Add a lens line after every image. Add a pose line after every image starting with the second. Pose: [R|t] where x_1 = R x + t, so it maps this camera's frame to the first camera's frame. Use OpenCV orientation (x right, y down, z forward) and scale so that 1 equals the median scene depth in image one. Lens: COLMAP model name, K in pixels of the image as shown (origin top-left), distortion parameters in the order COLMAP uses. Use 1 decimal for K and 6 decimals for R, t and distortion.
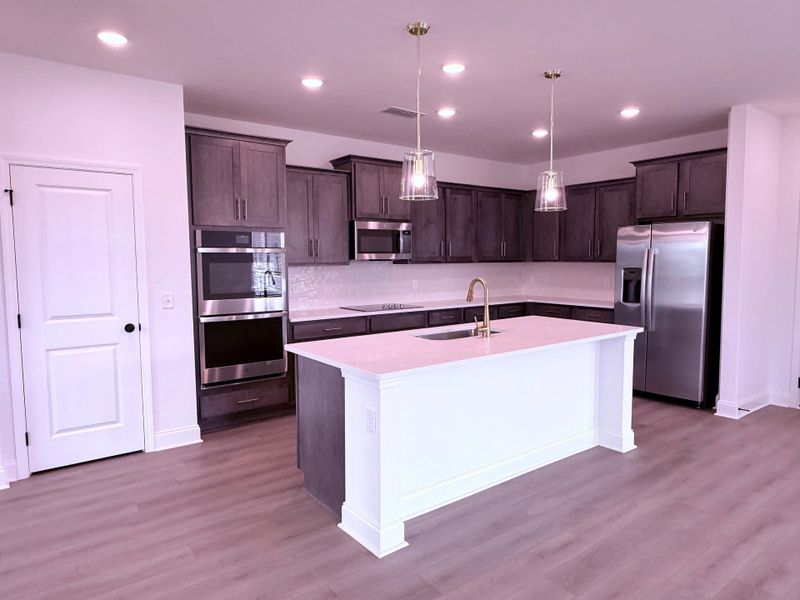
lens RADIAL K [[519.5, 0, 400.0], [0, 519.5, 300.0], [0, 0, 1]] dist [-0.000324, 0.001120]
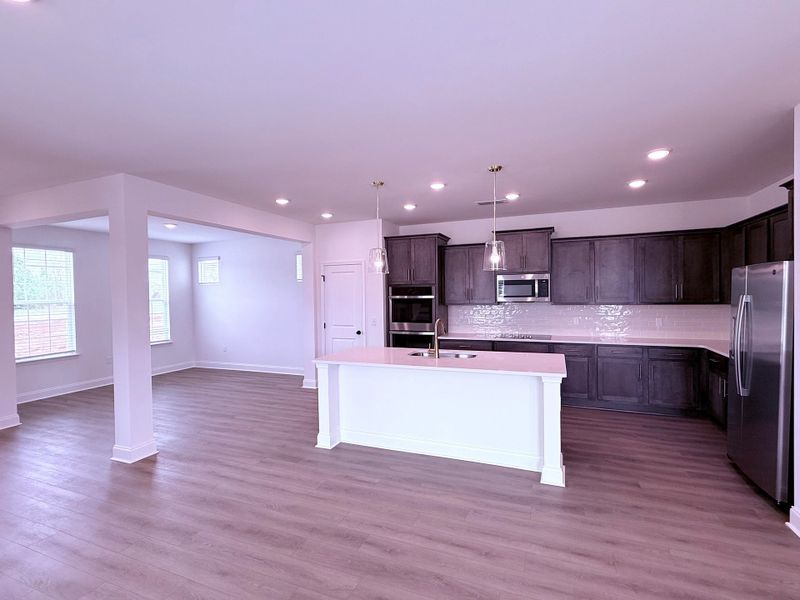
lens RADIAL K [[388.4, 0, 400.0], [0, 388.4, 300.0], [0, 0, 1]] dist [-0.000012, 0.000337]
pose [[0.509707, 0.013100, -0.860248, 0.831049], [-0.058463, 0.998100, -0.019441, -0.052976], [0.858359, 0.060202, 0.509505, 0.247644]]
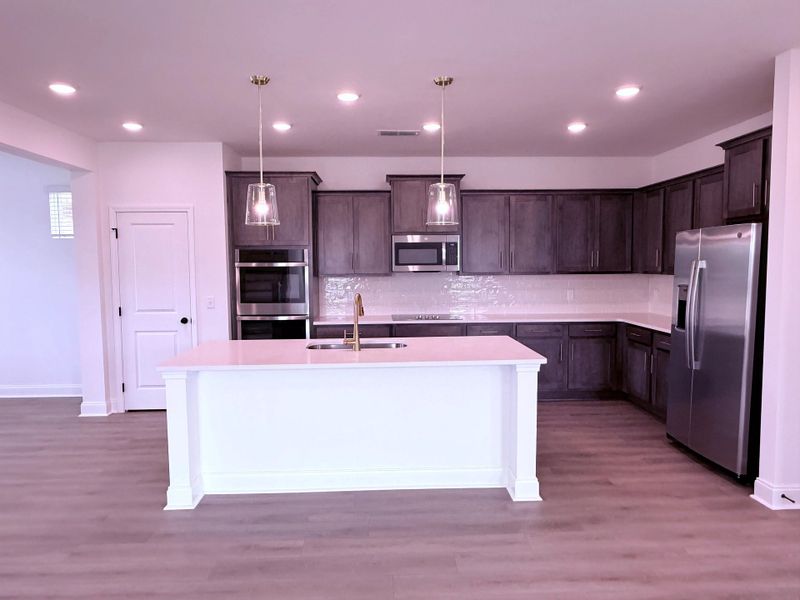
lens RADIAL K [[519.5, 0, 400.0], [0, 519.5, 300.0], [0, 0, 1]] dist [-0.000324, 0.001120]
pose [[0.817914, 0.039534, -0.573981, 0.638502], [-0.043171, 0.999041, 0.007294, -0.031296], [0.573719, 0.018814, 0.818836, 0.150408]]
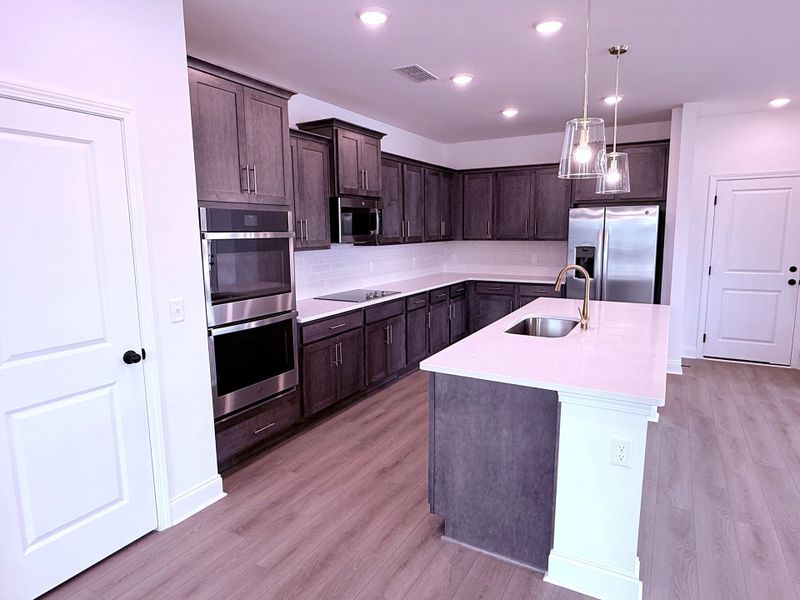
lens RADIAL K [[483.8, 0, 398.3], [0, 483.8, 300.4], [0, 0, 1]] dist [-0.000367, 0.001112]
pose [[0.918607, -0.061816, 0.390309, -0.370278], [0.037892, 0.996917, 0.068708, -0.039444], [-0.393353, -0.048325, 0.918117, 0.255416]]
